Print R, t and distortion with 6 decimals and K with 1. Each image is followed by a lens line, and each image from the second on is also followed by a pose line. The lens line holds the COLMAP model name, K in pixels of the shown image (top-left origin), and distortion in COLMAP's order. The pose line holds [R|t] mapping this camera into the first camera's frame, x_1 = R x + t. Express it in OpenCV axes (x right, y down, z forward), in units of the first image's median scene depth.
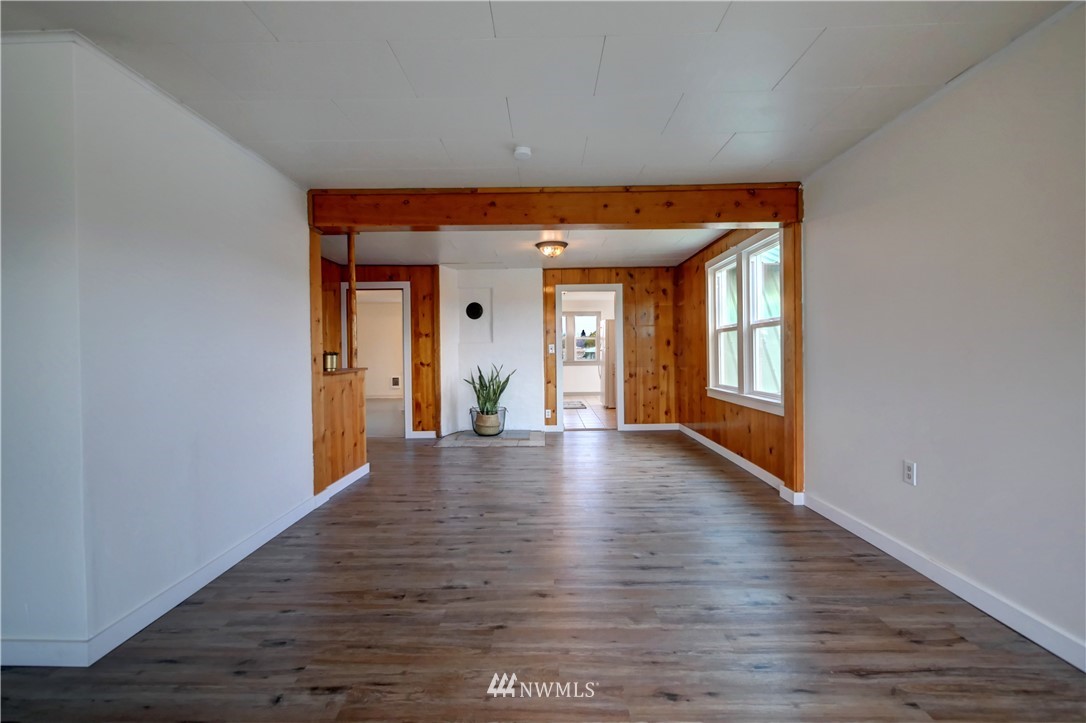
lens RADIAL K [[449.5, 0, 538.3], [0, 449.5, 354.4], [0, 0, 1]] dist [-0.013372, 0.001633]
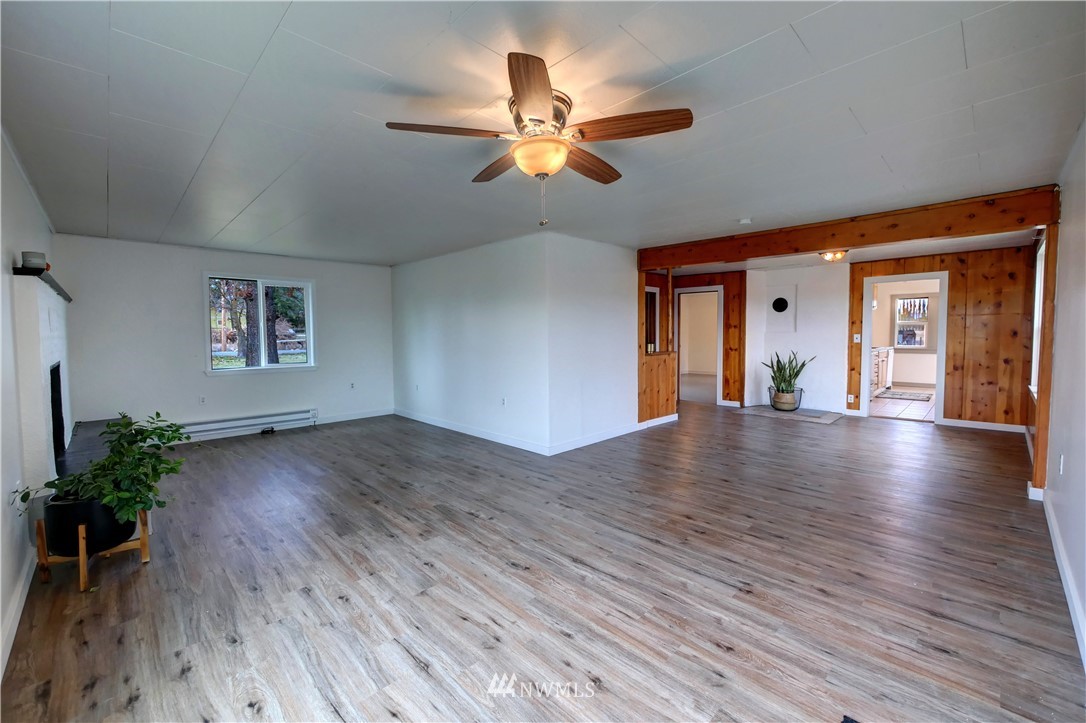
lens RADIAL K [[449.5, 0, 552.4], [0, 449.5, 359.5], [0, 0, 1]] dist [-0.013372, 0.001633]
pose [[0.723618, 0.049194, -0.688445, 0.435024], [-0.008220, 0.998000, 0.062674, -0.041228], [0.690152, -0.039693, 0.722575, -0.475734]]
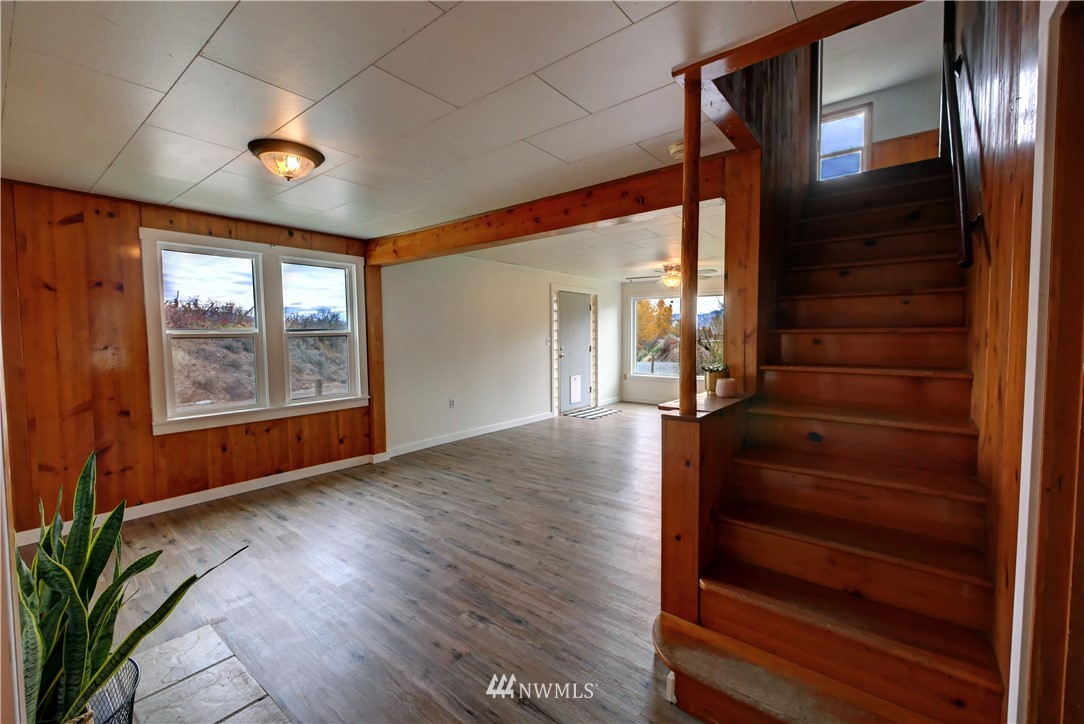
lens RADIAL K [[448.7, 0, 541.0], [0, 448.7, 359.0], [0, 0, 1]] dist [-0.013372, 0.001633]
pose [[-0.794407, -0.013166, 0.607243, -0.671927], [0.021395, 0.998538, 0.049638, -0.056929], [-0.607008, 0.052424, -0.792964, 1.712129]]
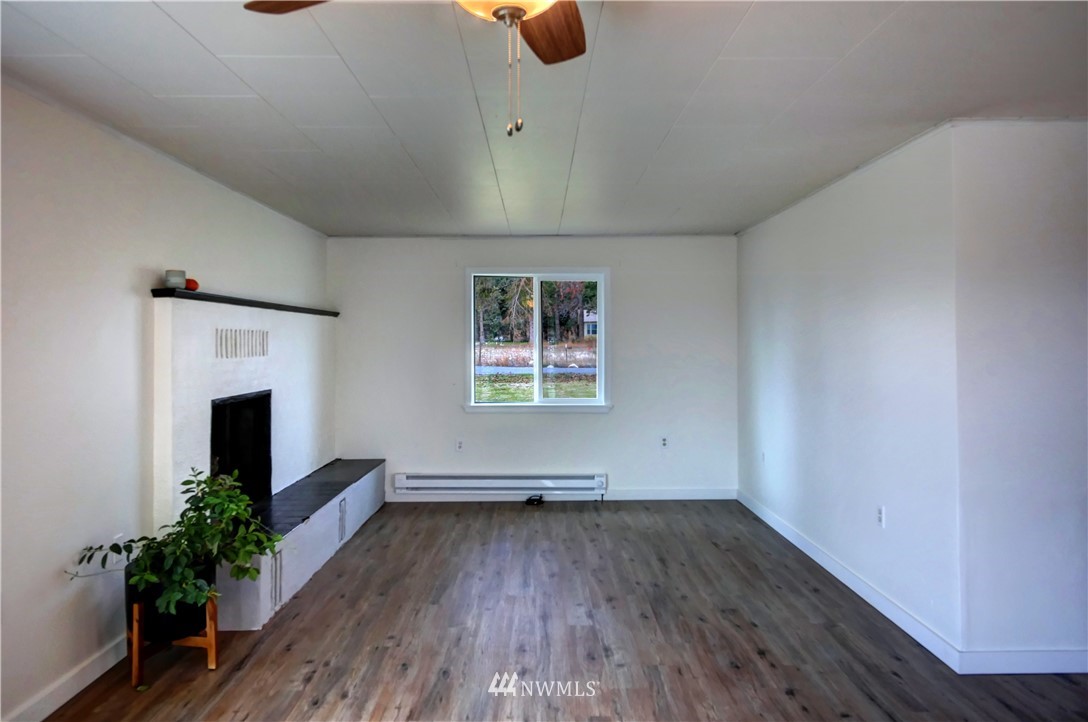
lens RADIAL K [[762.3, 0, 536.6], [0, 762.3, 349.6], [0, 0, 1]] dist [0.004161, 0.000415]
pose [[0.019277, 0.020235, -0.999609, 0.411093], [-0.002529, 0.999793, 0.020189, -0.072857], [0.999811, 0.002139, 0.019324, -0.053276]]
